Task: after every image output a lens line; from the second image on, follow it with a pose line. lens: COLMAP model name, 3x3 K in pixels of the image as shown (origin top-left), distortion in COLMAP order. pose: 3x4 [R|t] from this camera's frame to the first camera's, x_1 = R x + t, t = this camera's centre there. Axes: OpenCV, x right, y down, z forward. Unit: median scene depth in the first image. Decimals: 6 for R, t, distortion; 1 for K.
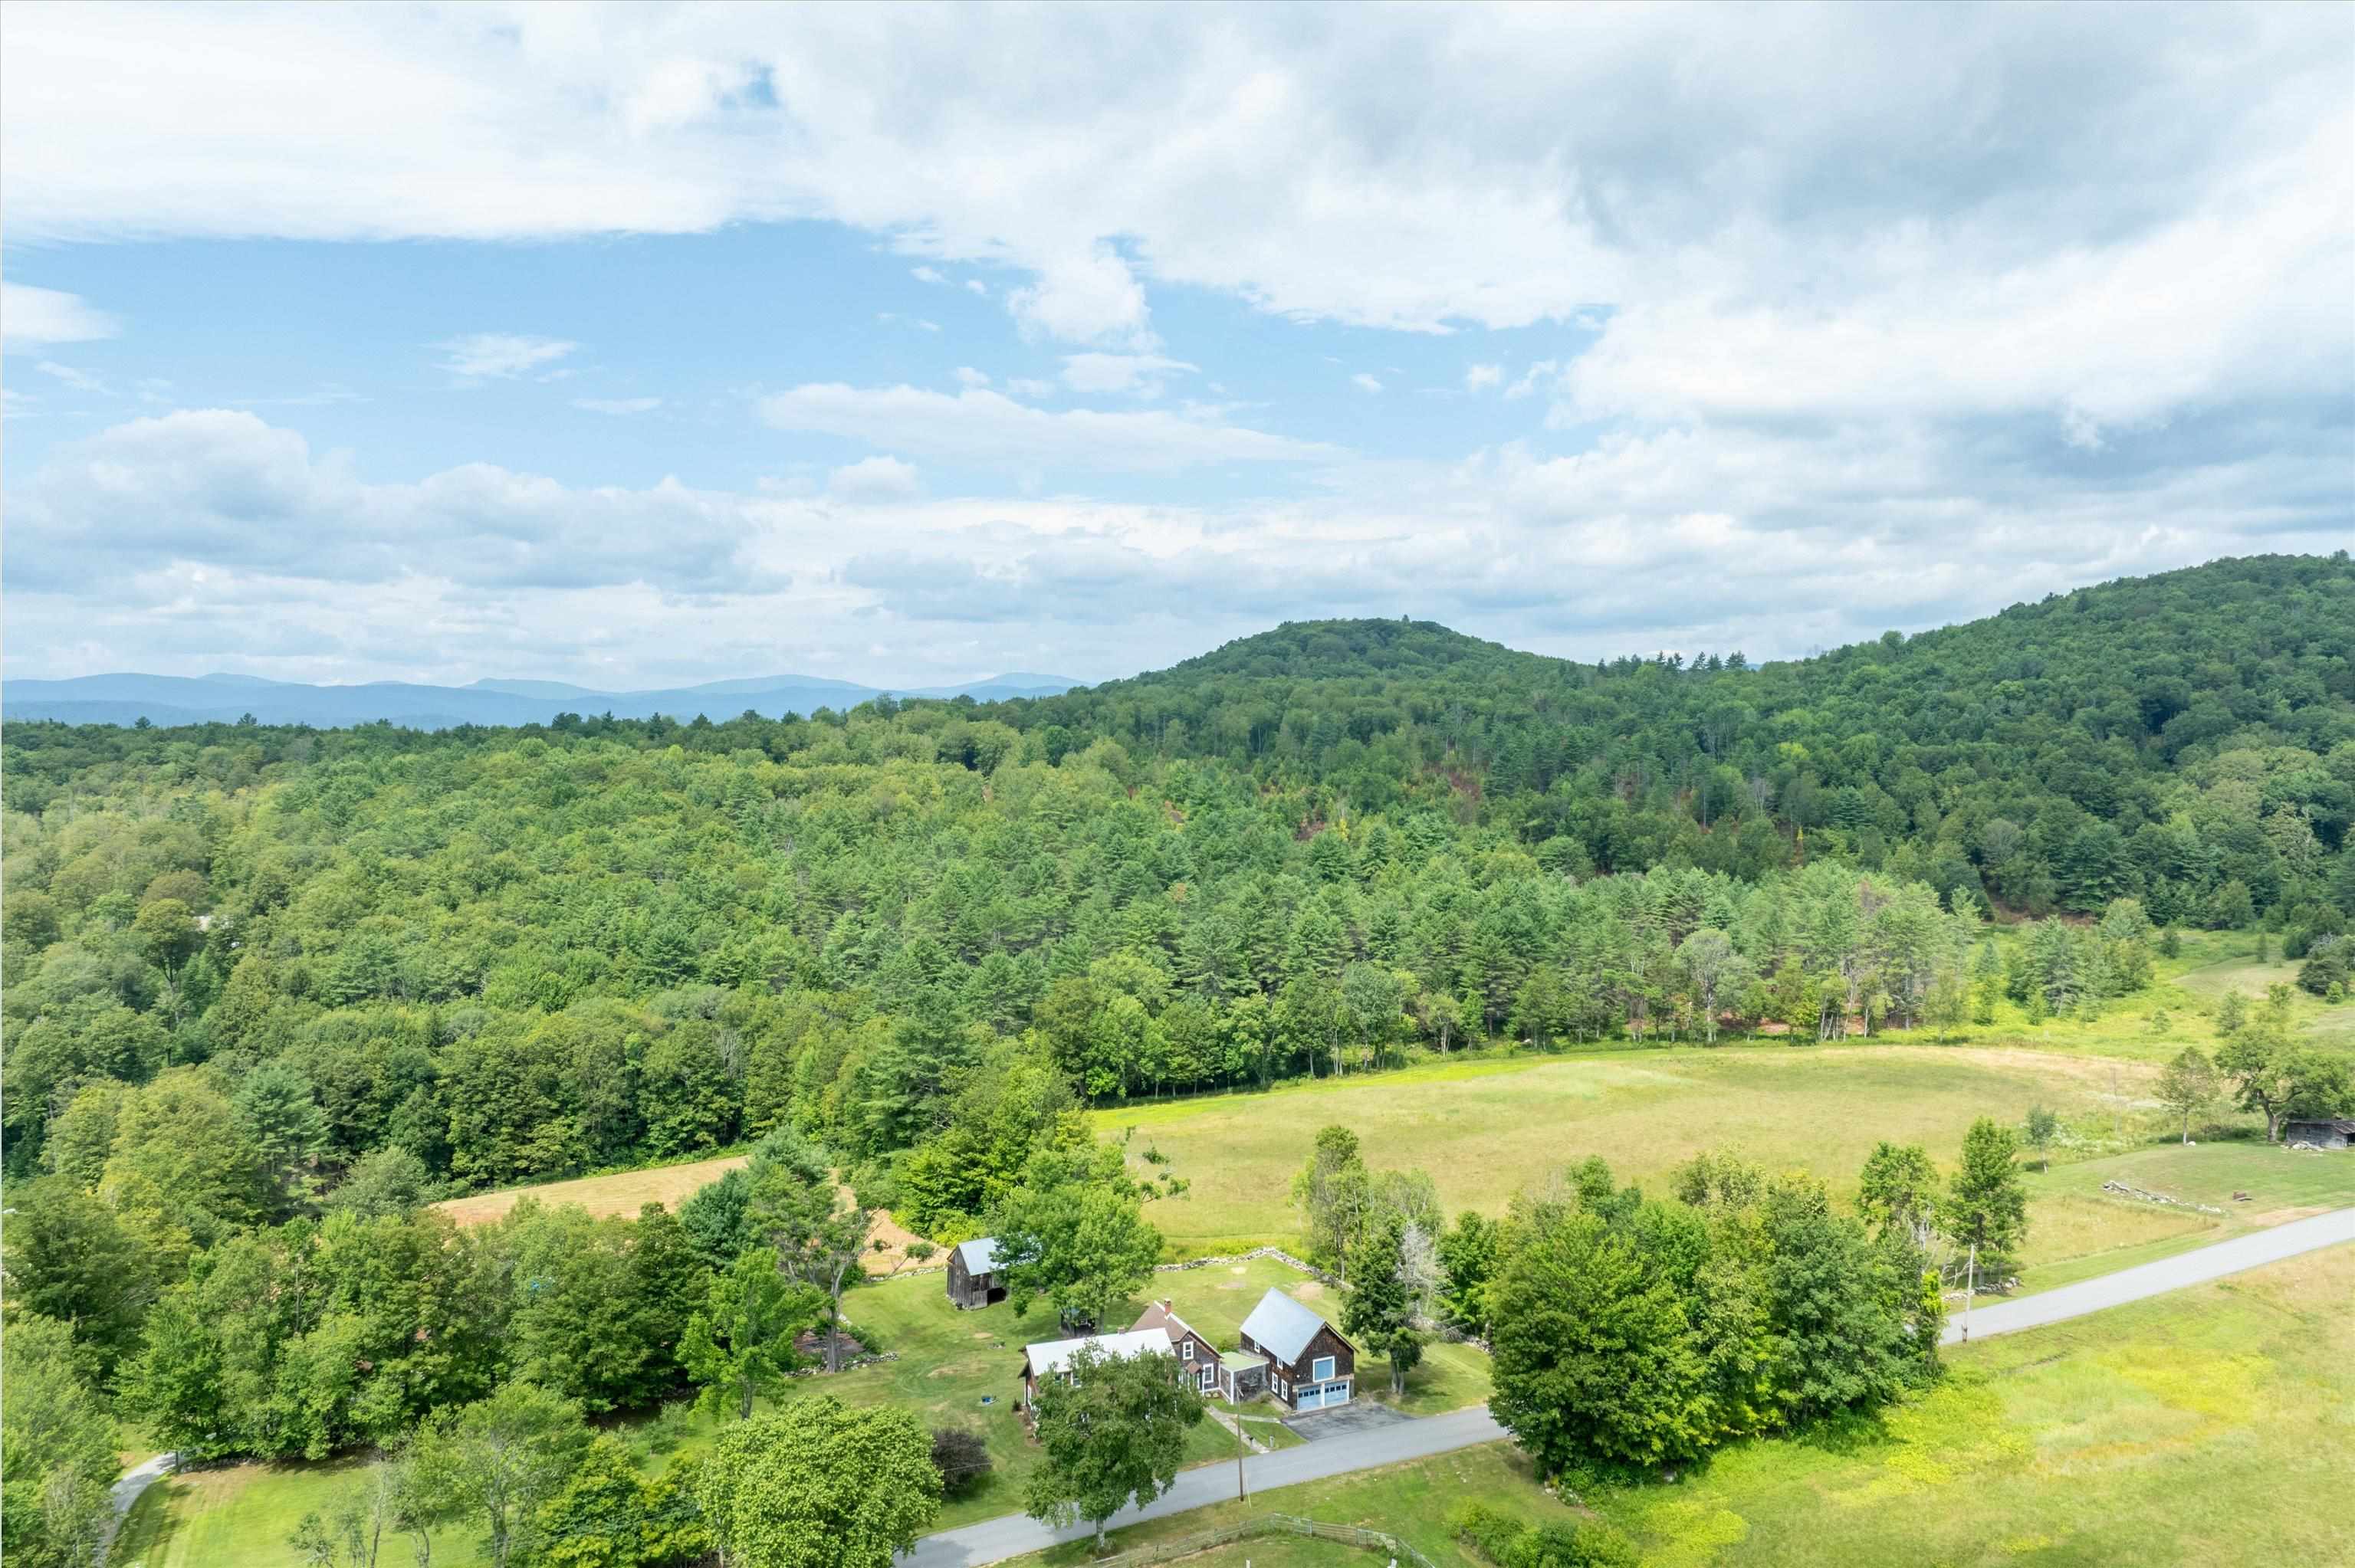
lens RADIAL K [[1670.8, 0, 1180.5], [0, 1670.8, 782.4], [0, 0, 1]] dist [-0.041720, 0.005607]
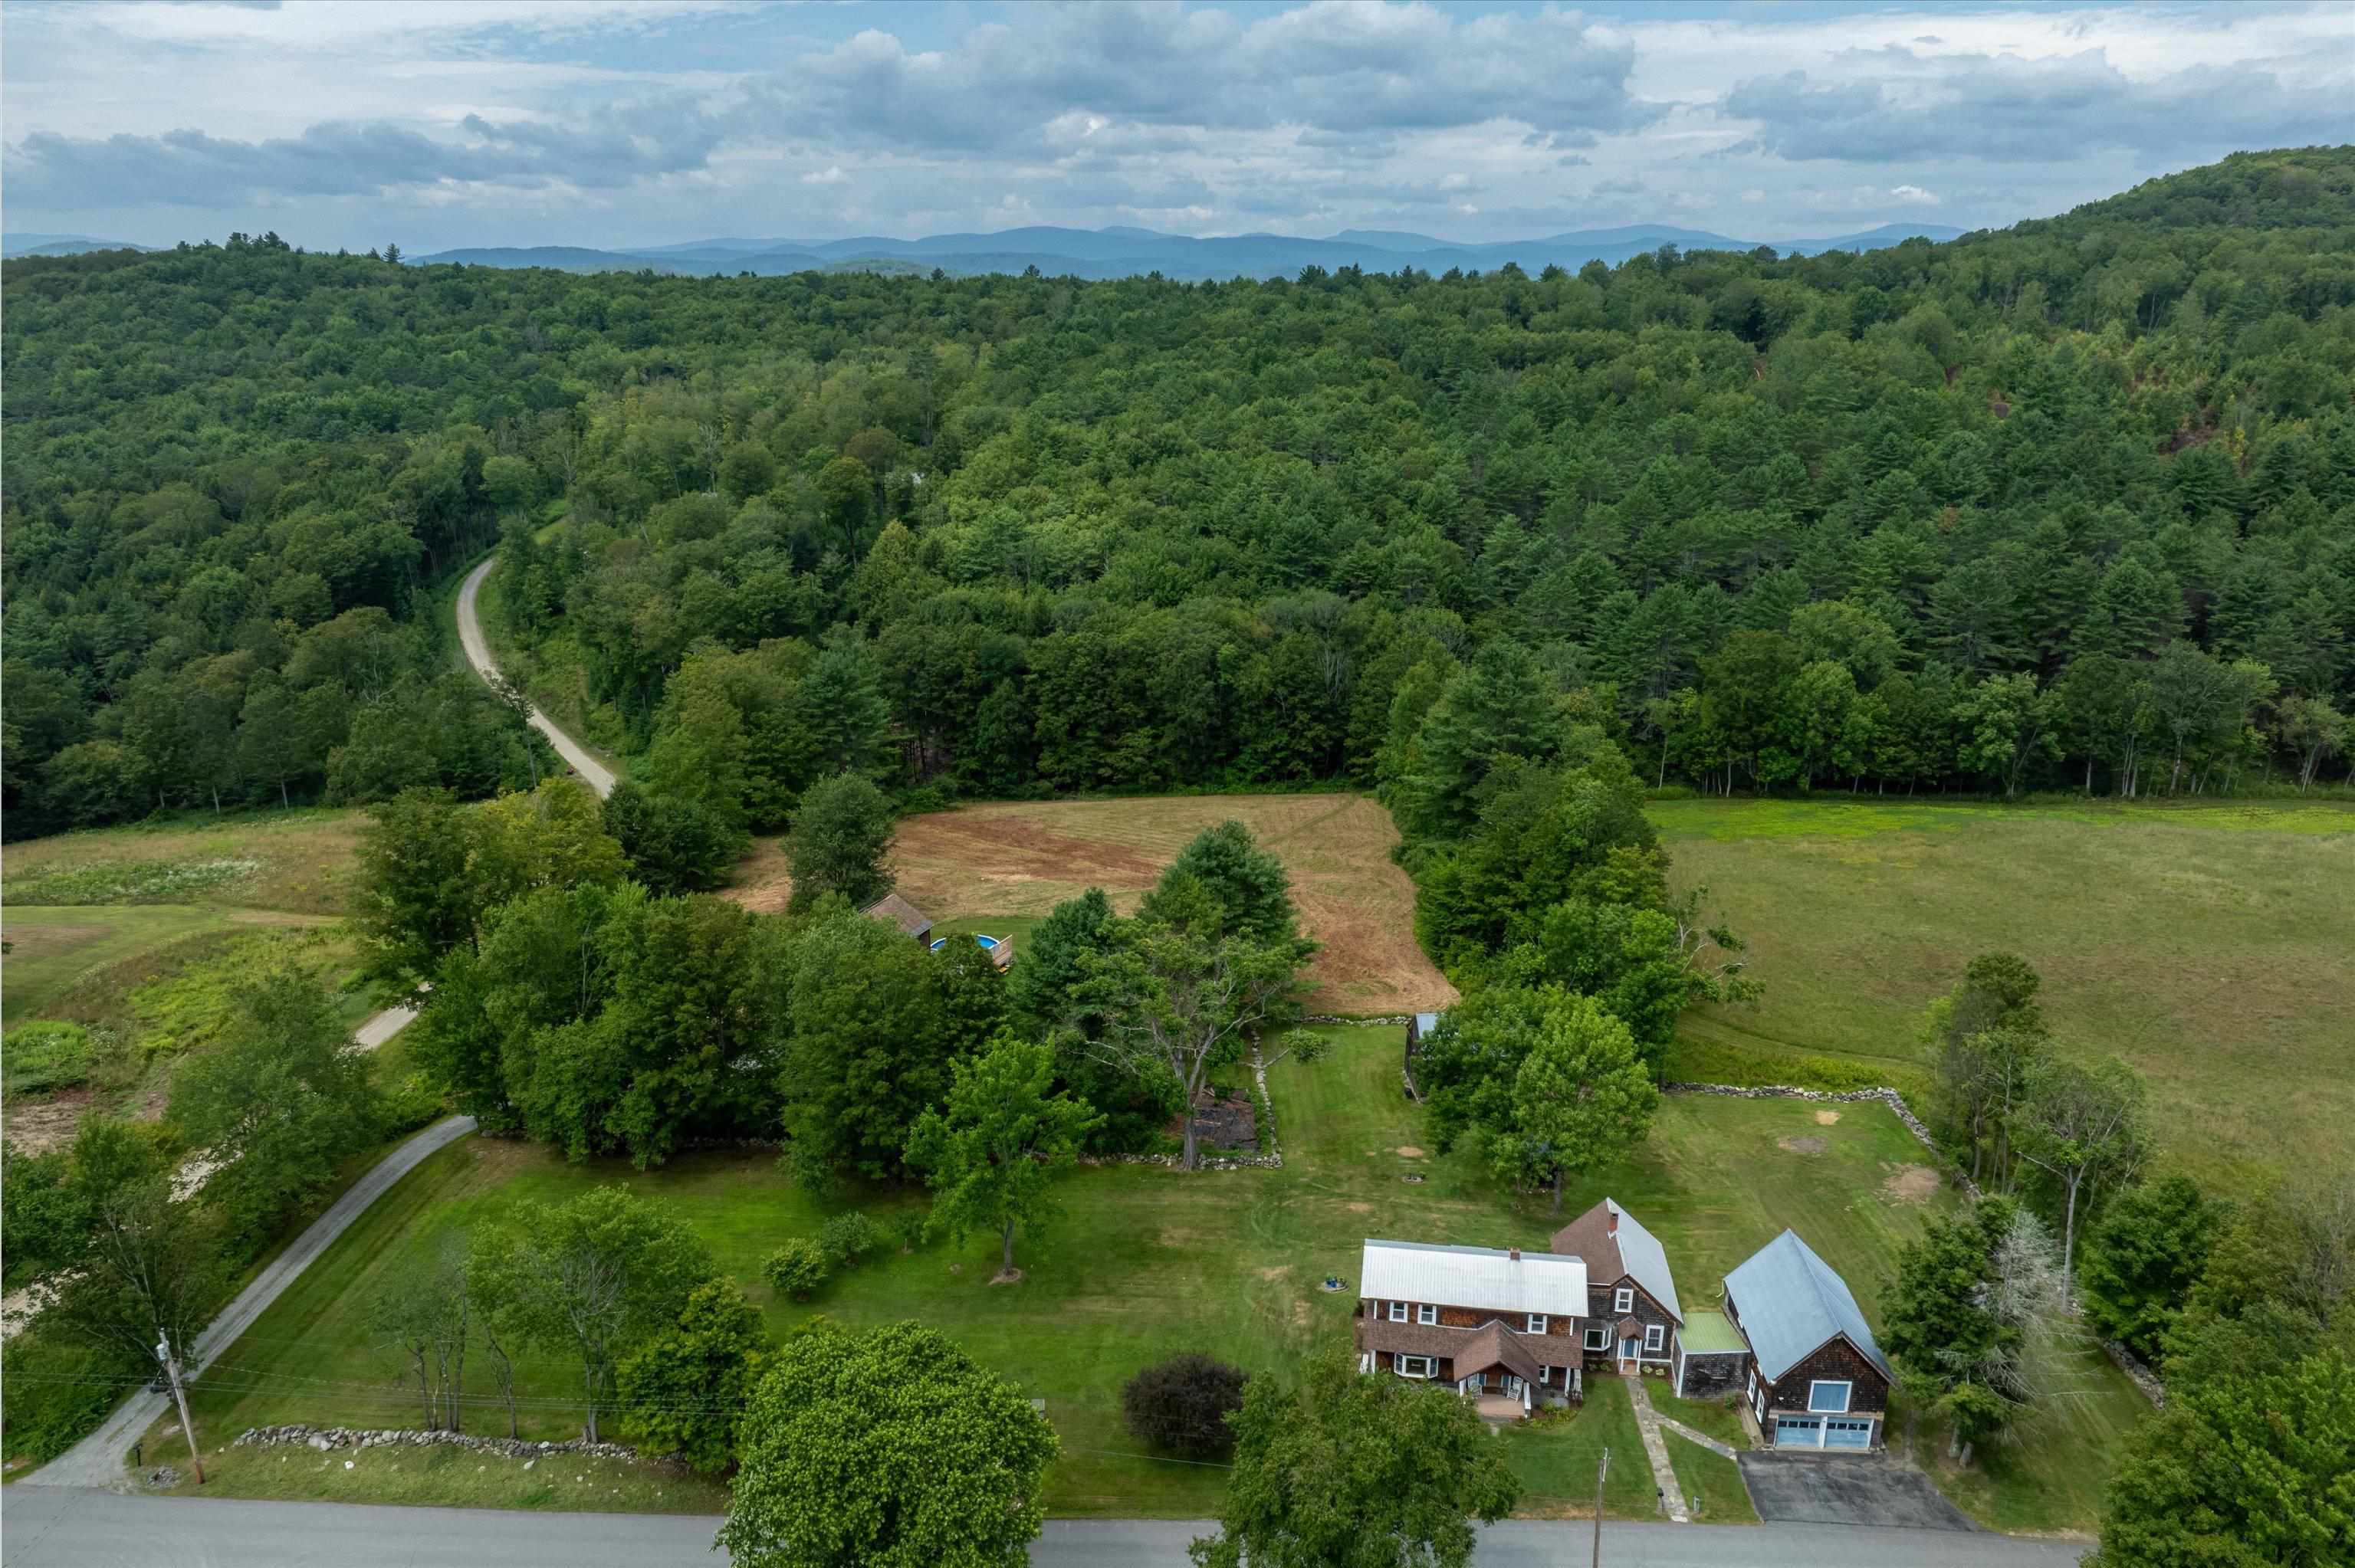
lens RADIAL K [[1670.8, 0, 1171.6], [0, 1670.8, 783.2], [0, 0, 1]] dist [-0.041720, 0.005607]
pose [[0.878583, 0.143512, -0.455518, 0.055441], [-0.021395, 0.964654, 0.262651, -0.009385], [0.477110, -0.221015, 0.850599, 0.195465]]
